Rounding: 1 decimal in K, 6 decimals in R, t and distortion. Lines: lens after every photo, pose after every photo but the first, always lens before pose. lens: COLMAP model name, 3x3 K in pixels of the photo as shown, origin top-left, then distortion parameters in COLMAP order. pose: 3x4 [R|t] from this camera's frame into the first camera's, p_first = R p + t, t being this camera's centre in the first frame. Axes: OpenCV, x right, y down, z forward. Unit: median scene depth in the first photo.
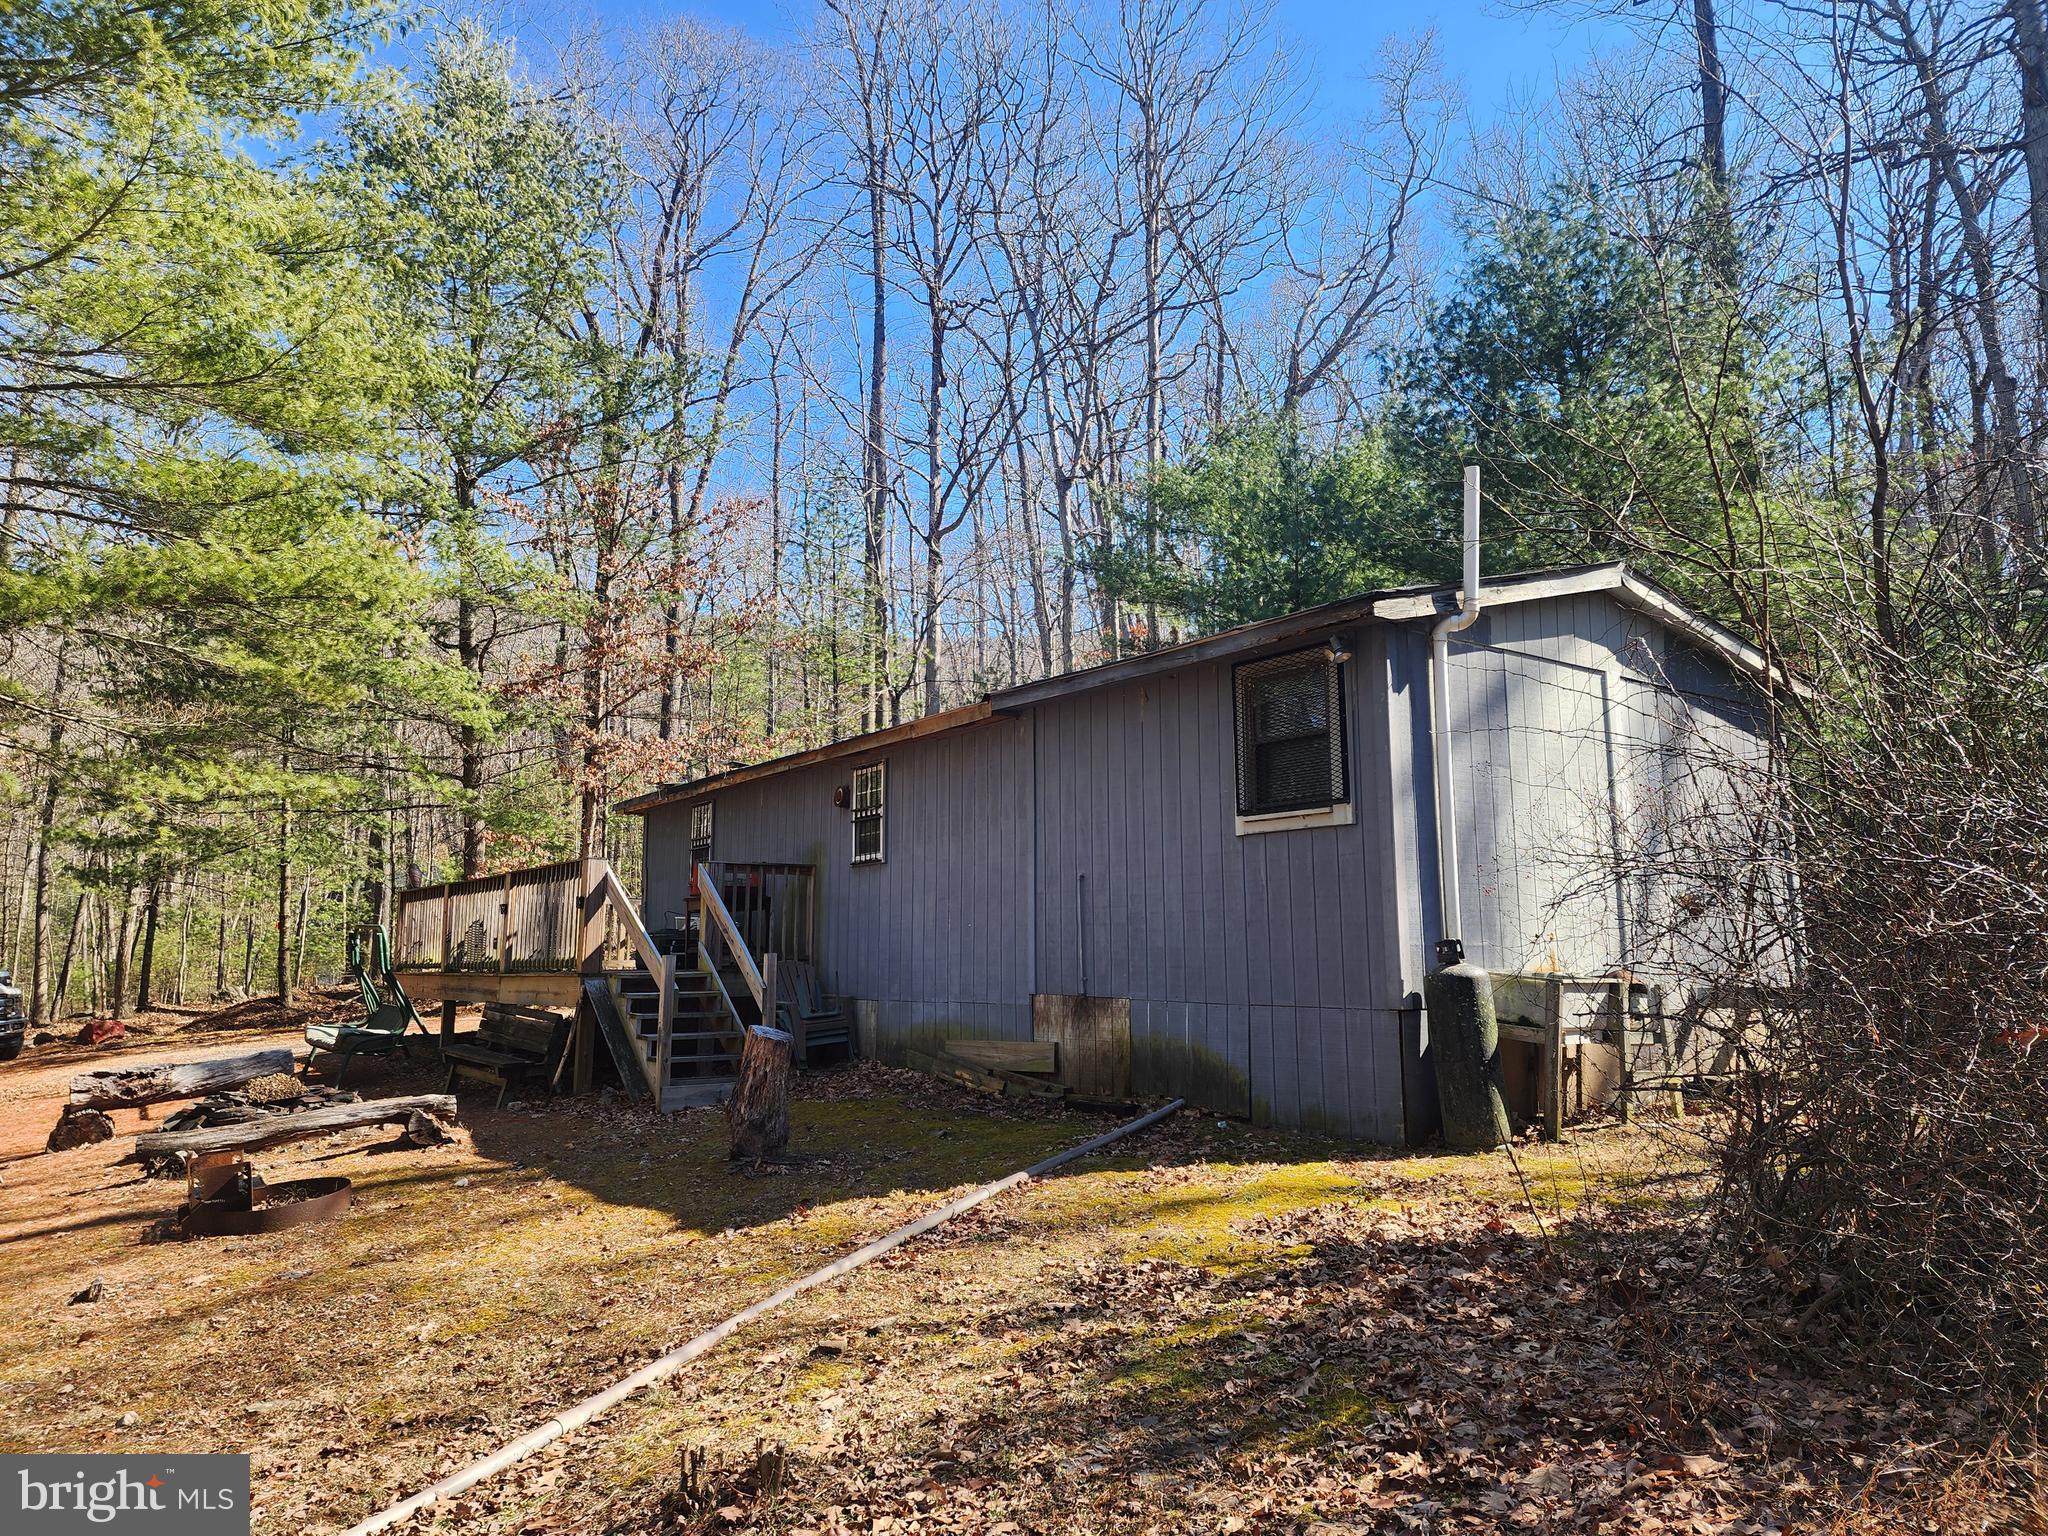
lens RADIAL K [[1354.5, 0, 991.1], [0, 1354.5, 789.6], [0, 0, 1]] dist [0.084432, -0.099411]
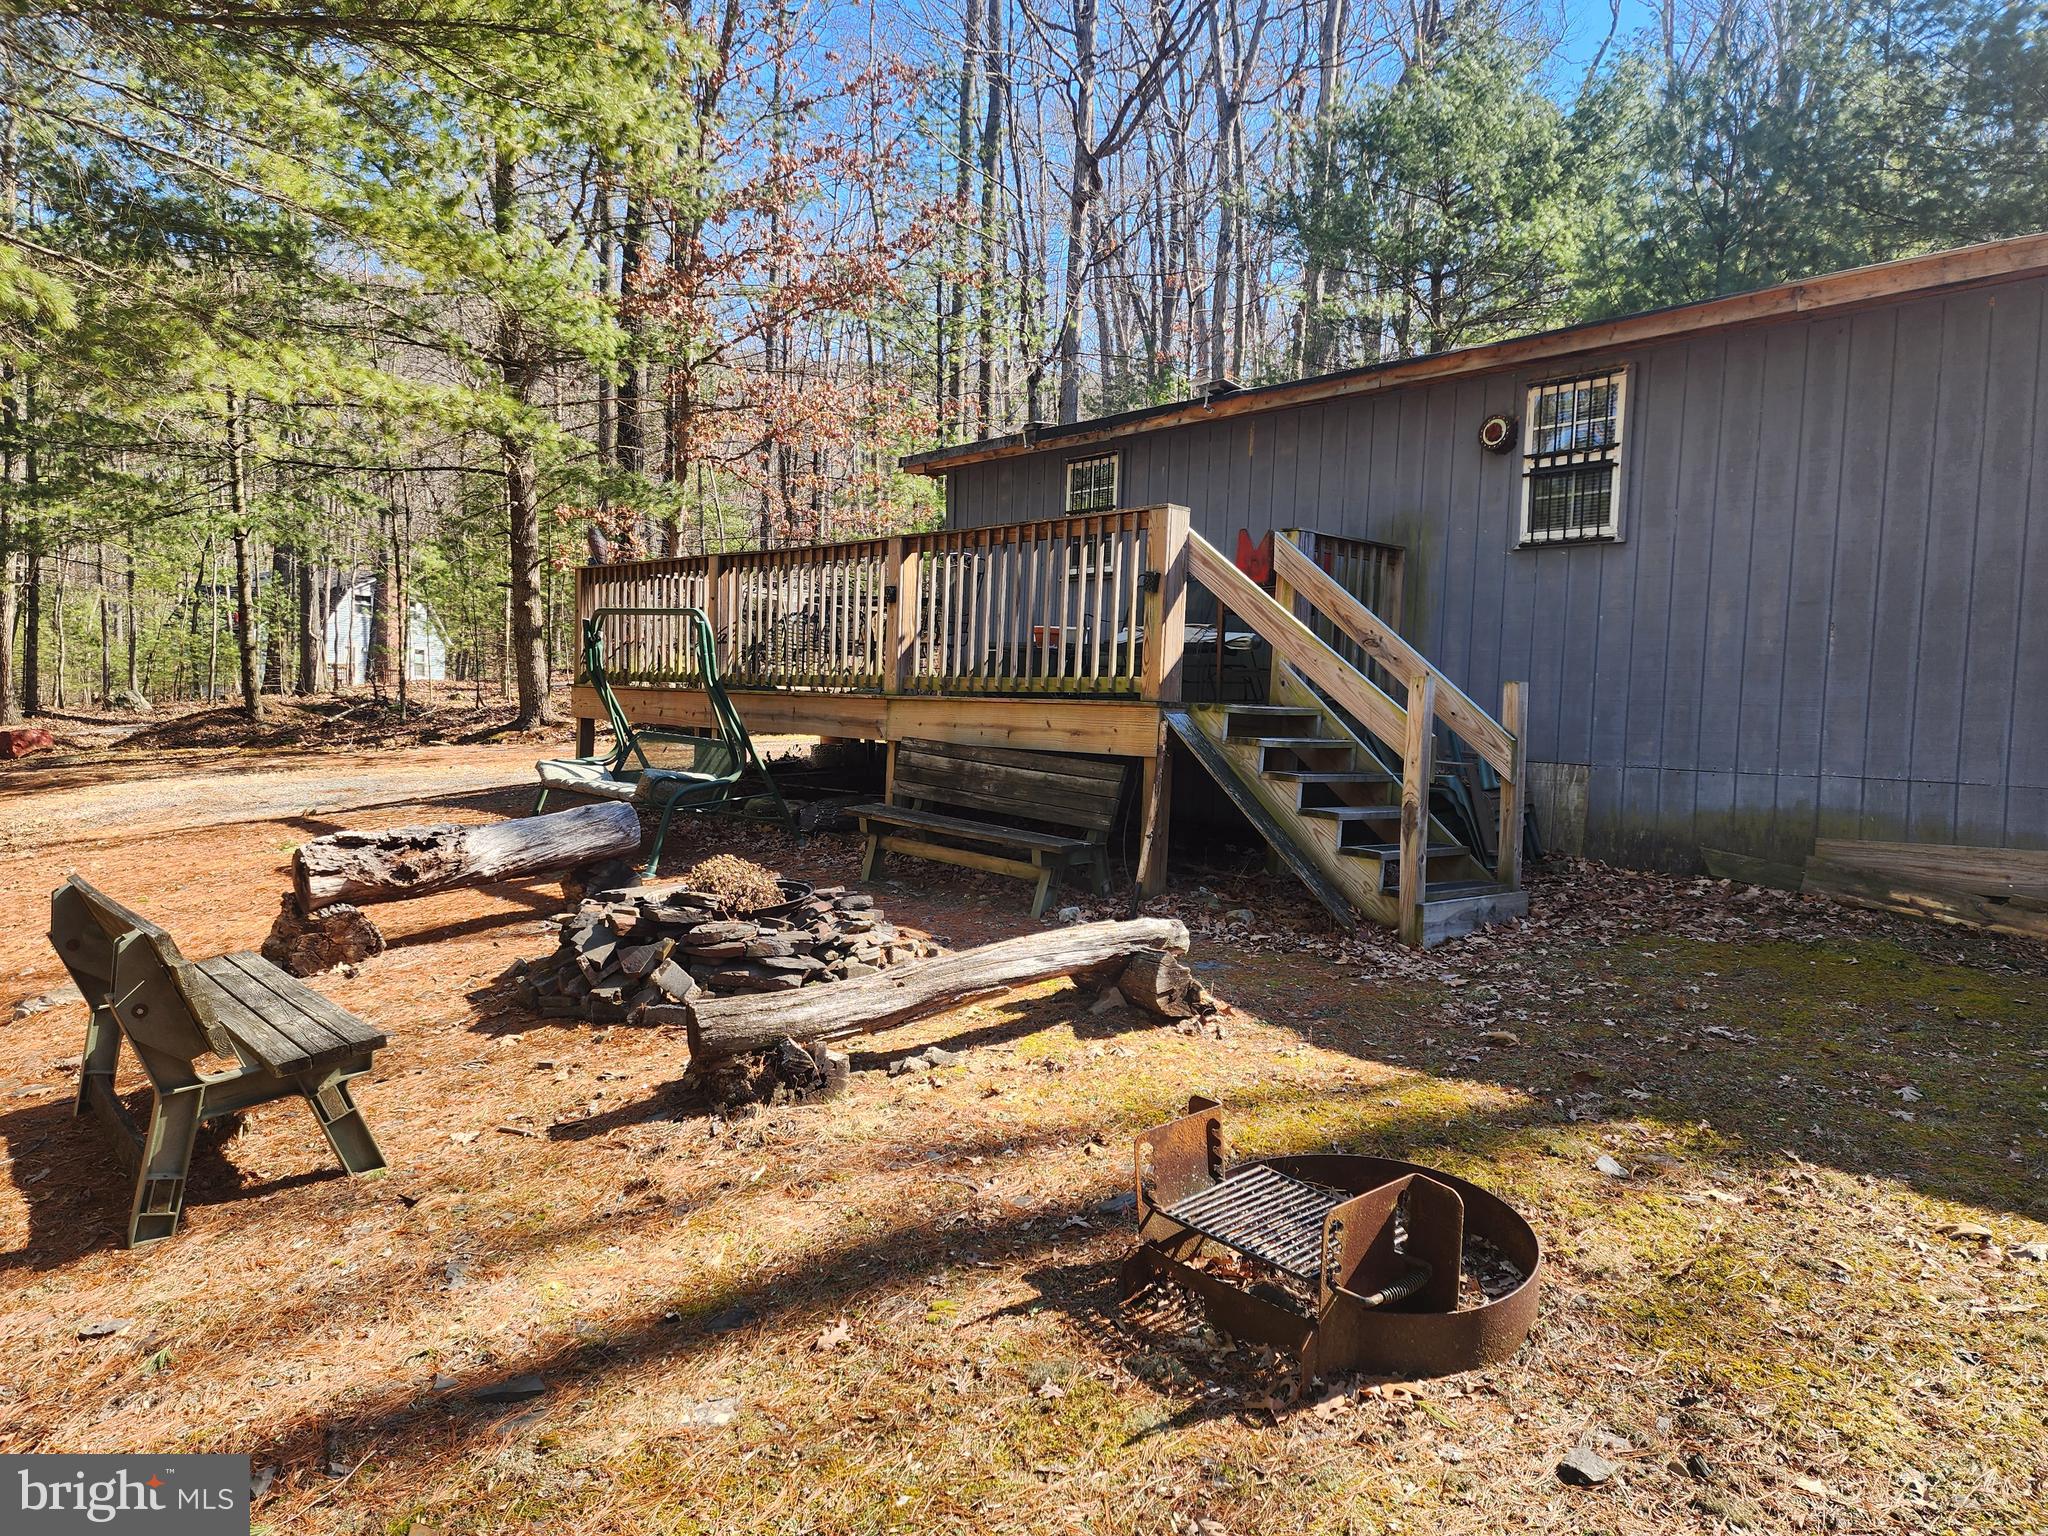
lens RADIAL K [[1383.2, 0, 1024.0], [0, 1383.2, 768.0], [0, 0, 1]] dist [0.123270, -0.105971]
pose [[0.993461, 0.038615, 0.107441, -0.387960], [-0.056205, 0.984548, 0.165852, 0.060767], [-0.099376, -0.170806, 0.980280, 0.374169]]
